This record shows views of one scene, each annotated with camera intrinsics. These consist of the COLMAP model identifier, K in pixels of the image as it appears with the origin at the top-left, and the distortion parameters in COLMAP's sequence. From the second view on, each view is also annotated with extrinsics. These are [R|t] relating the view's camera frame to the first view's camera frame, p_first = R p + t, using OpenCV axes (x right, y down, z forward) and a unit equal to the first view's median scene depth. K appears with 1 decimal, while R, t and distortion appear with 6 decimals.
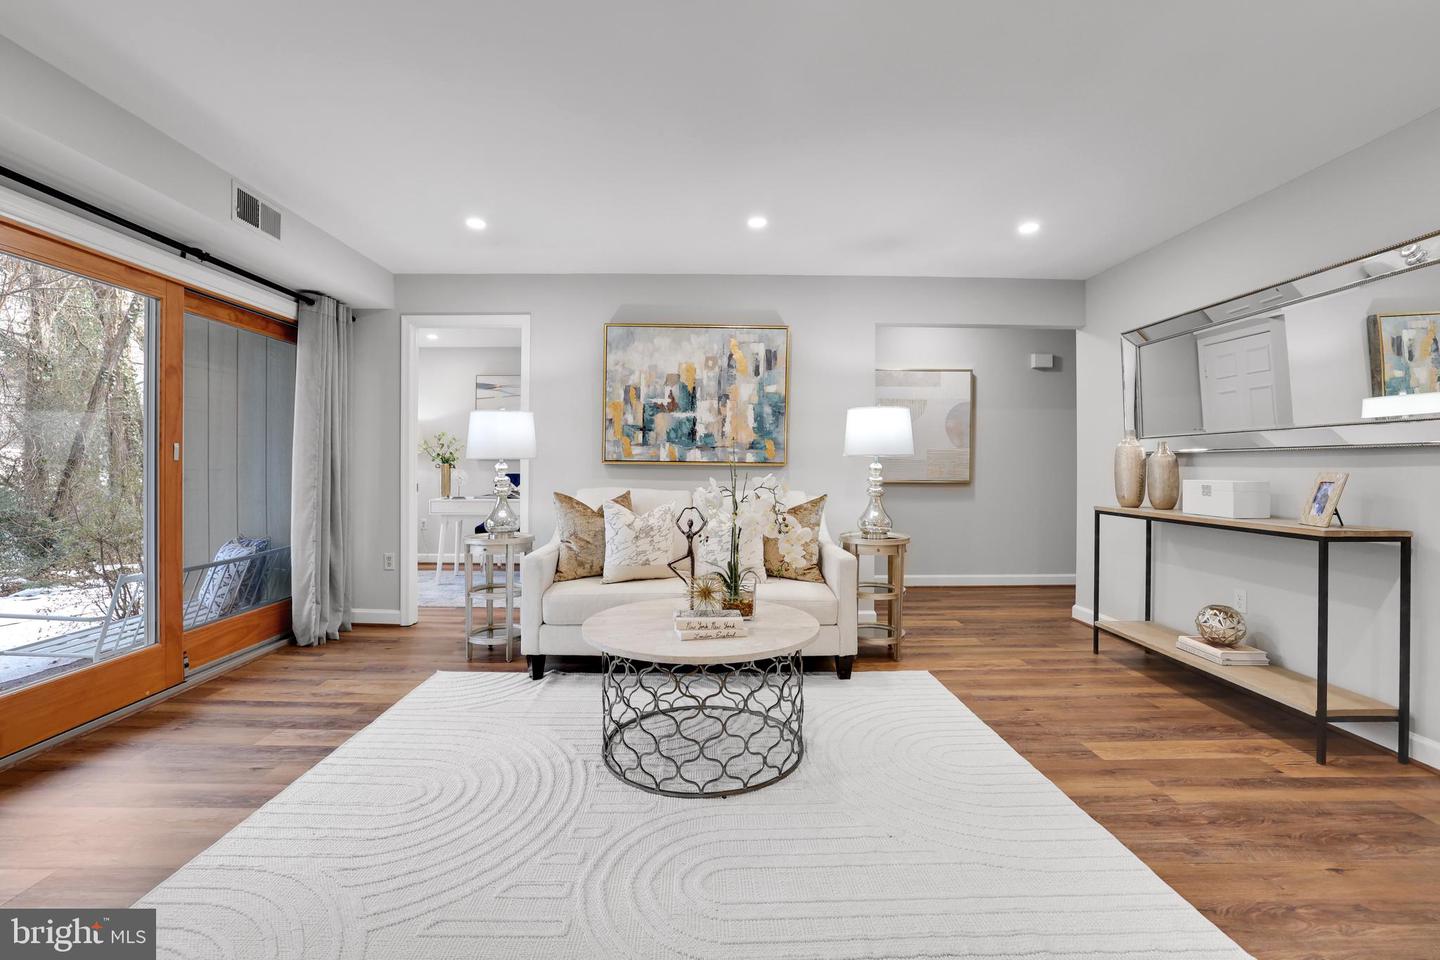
lens RADIAL K [[622.2, 0, 719.0], [0, 622.2, 466.5], [0, 0, 1]] dist [-0.045903, 0.016276]
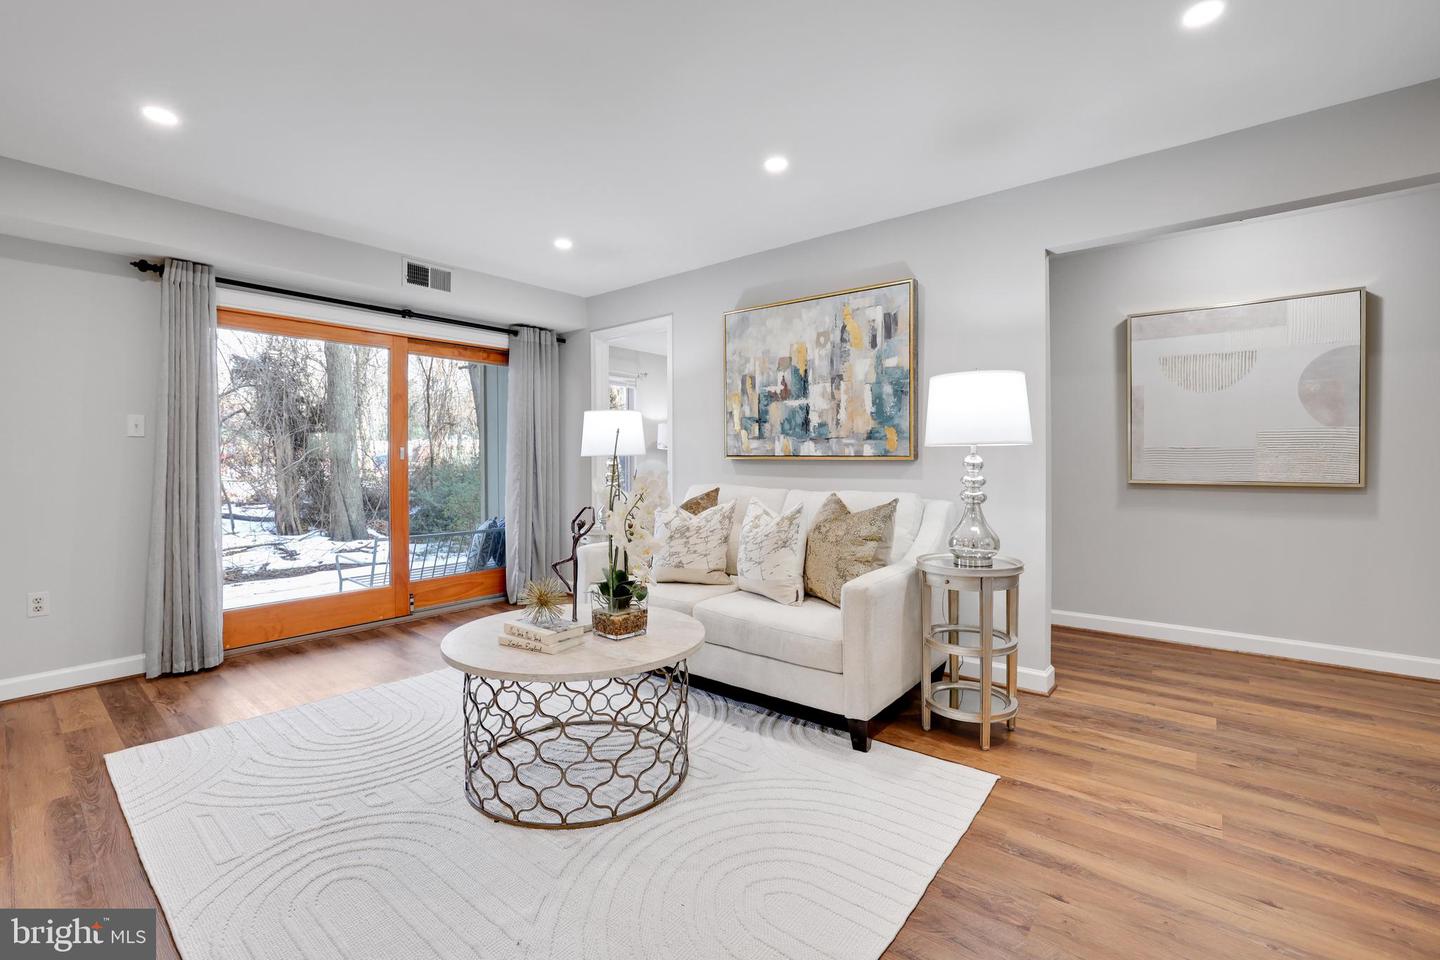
lens RADIAL K [[628.3, 0, 714.0], [0, 628.3, 461.6], [0, 0, 1]] dist [-0.050345, 0.023574]
pose [[0.757454, -0.004430, -0.652873, 0.585063], [0.005633, 0.999984, -0.000250, -0.000487], [0.652864, -0.003489, 0.757467, 0.345513]]
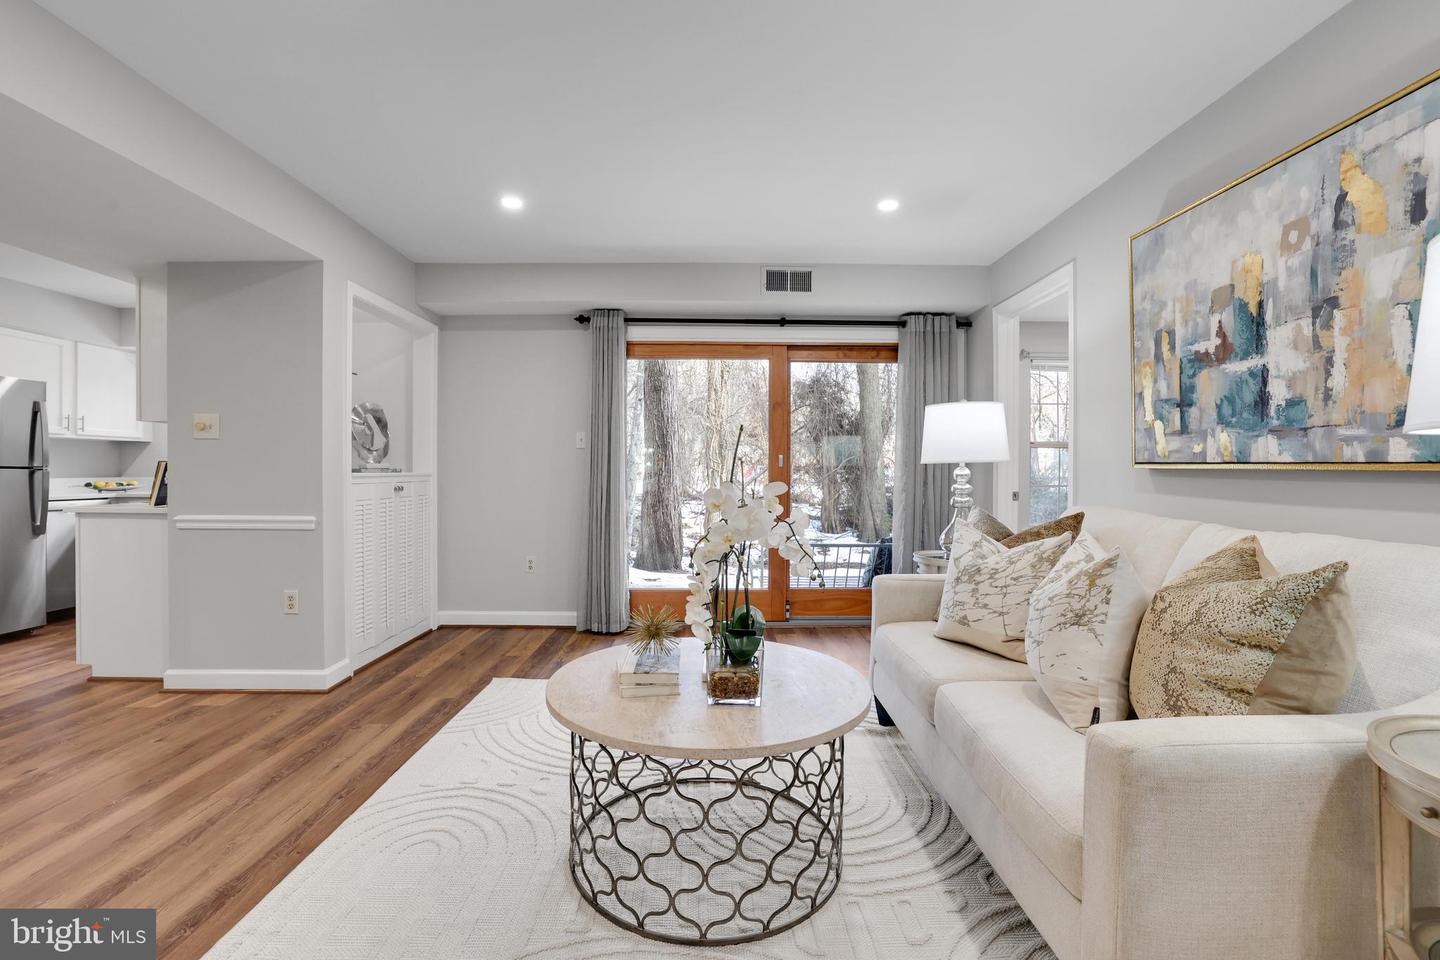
lens RADIAL K [[626.8, 0, 711.3], [0, 626.8, 475.4], [0, 0, 1]] dist [-0.049245, 0.018265]
pose [[-0.022617, 0.006405, -0.999724, 0.572641], [-0.005633, 0.999963, 0.006534, 0.001364], [0.999728, 0.005779, -0.022580, 0.814871]]
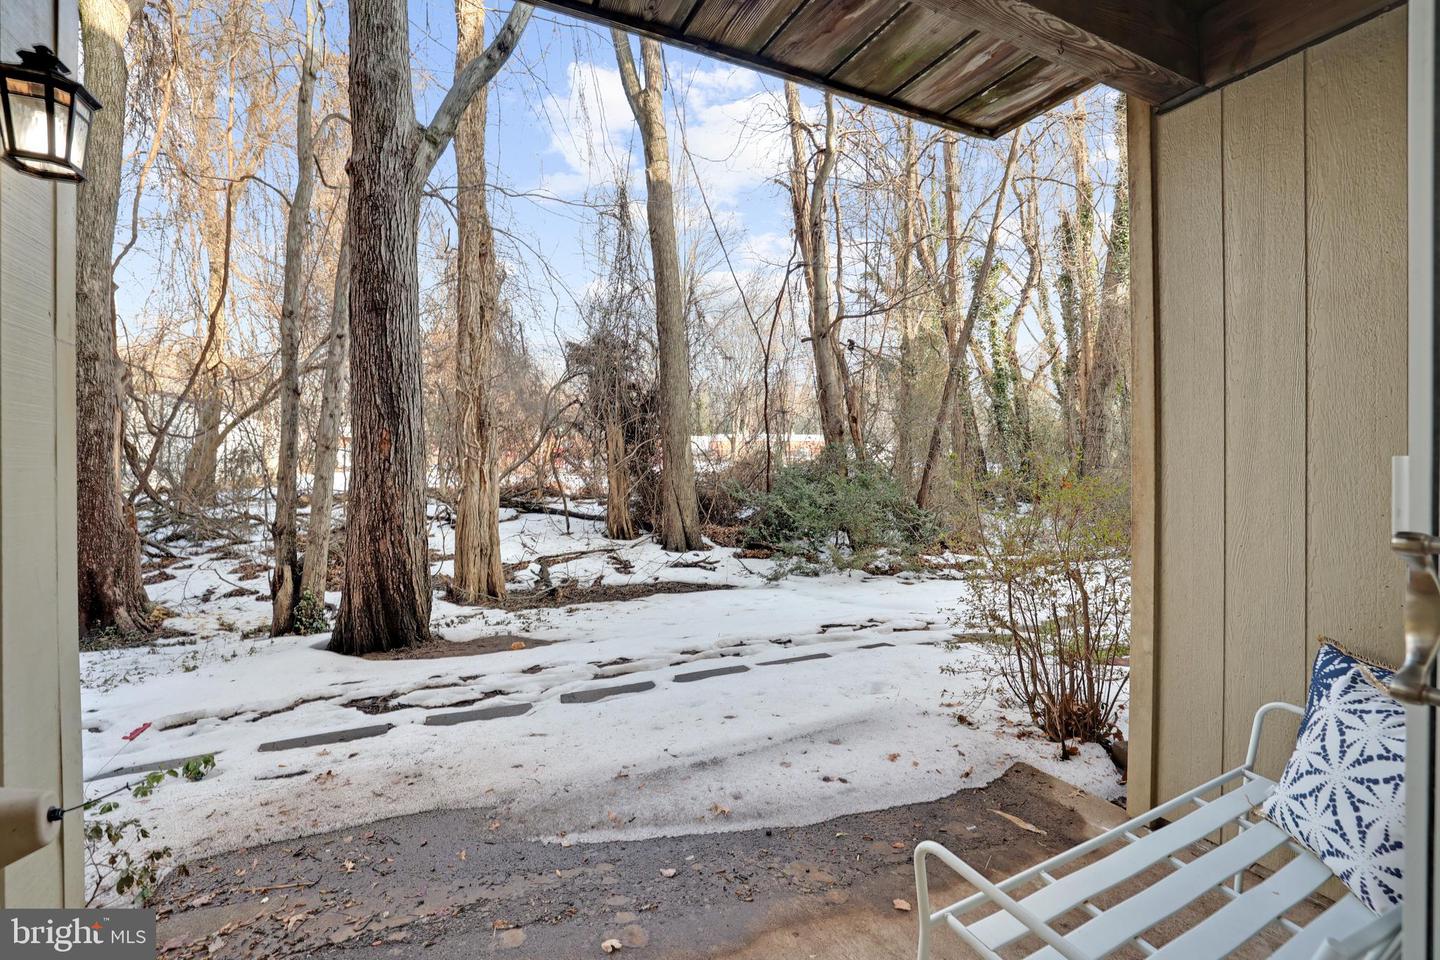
lens RADIAL K [[623.4, 0, 710.9], [0, 623.4, 460.3], [0, 0, 1]] dist [-0.026685, 0.006517]
pose [[0.409263, 0.003673, -0.912409, -0.726518], [0.002871, 0.999982, 0.005313, -0.012358], [0.912412, -0.004793, 0.409245, 0.599355]]
